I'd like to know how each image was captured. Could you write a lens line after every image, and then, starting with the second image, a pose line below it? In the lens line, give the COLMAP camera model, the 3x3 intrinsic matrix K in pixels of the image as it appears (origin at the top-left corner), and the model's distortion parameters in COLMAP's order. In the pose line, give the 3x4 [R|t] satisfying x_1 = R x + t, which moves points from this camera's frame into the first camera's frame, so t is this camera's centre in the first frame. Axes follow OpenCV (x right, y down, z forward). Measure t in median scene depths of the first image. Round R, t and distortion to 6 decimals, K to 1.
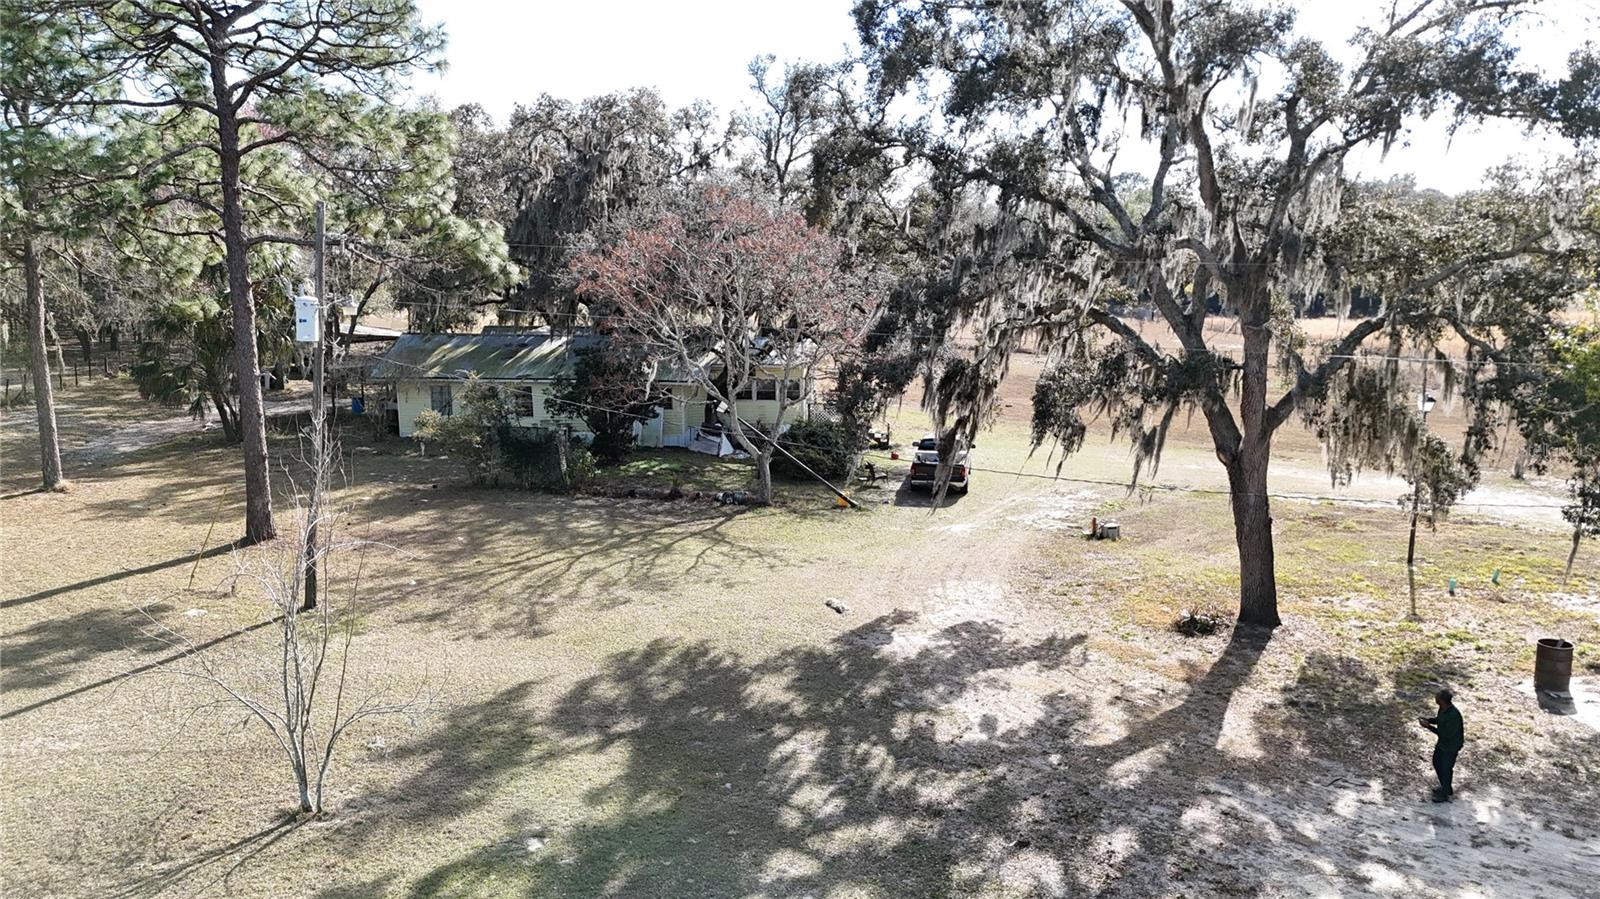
lens RADIAL K [[1181.1, 0, 810.3], [0, 1181.1, 447.1], [0, 0, 1]] dist [0.074852, -0.072562]
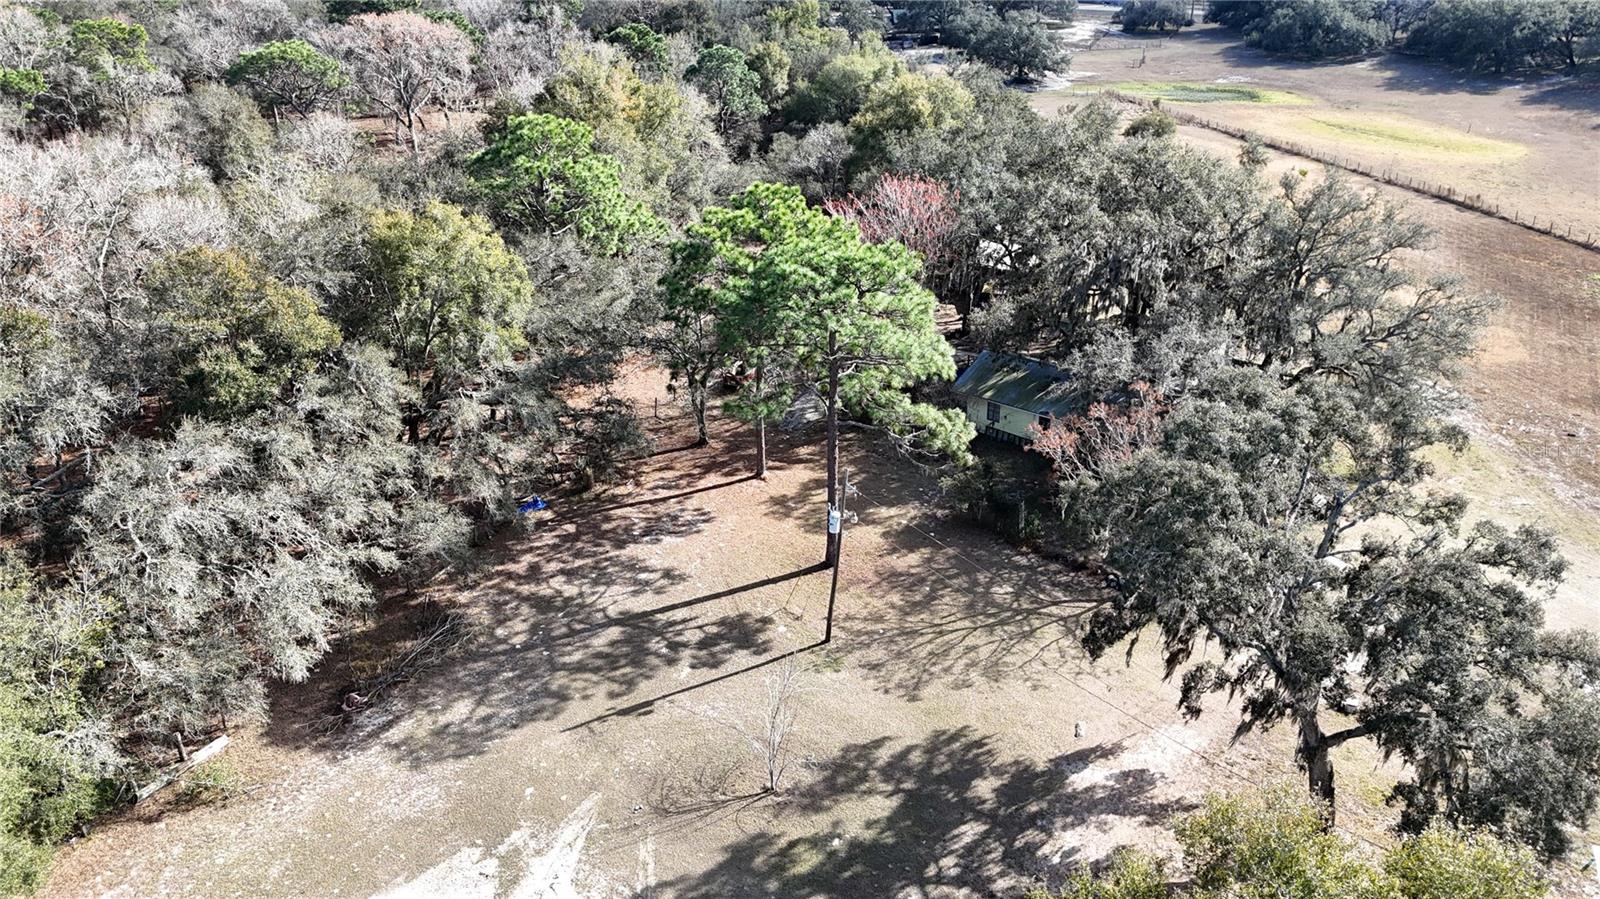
lens RADIAL K [[1181.1, 0, 809.5], [0, 1181.1, 446.1], [0, 0, 1]] dist [0.074852, -0.072562]
pose [[0.816120, 0.247359, -0.522265, 0.589025], [-0.104581, 0.952055, 0.287496, -0.835060], [0.568340, -0.180012, 0.802861, -0.654815]]
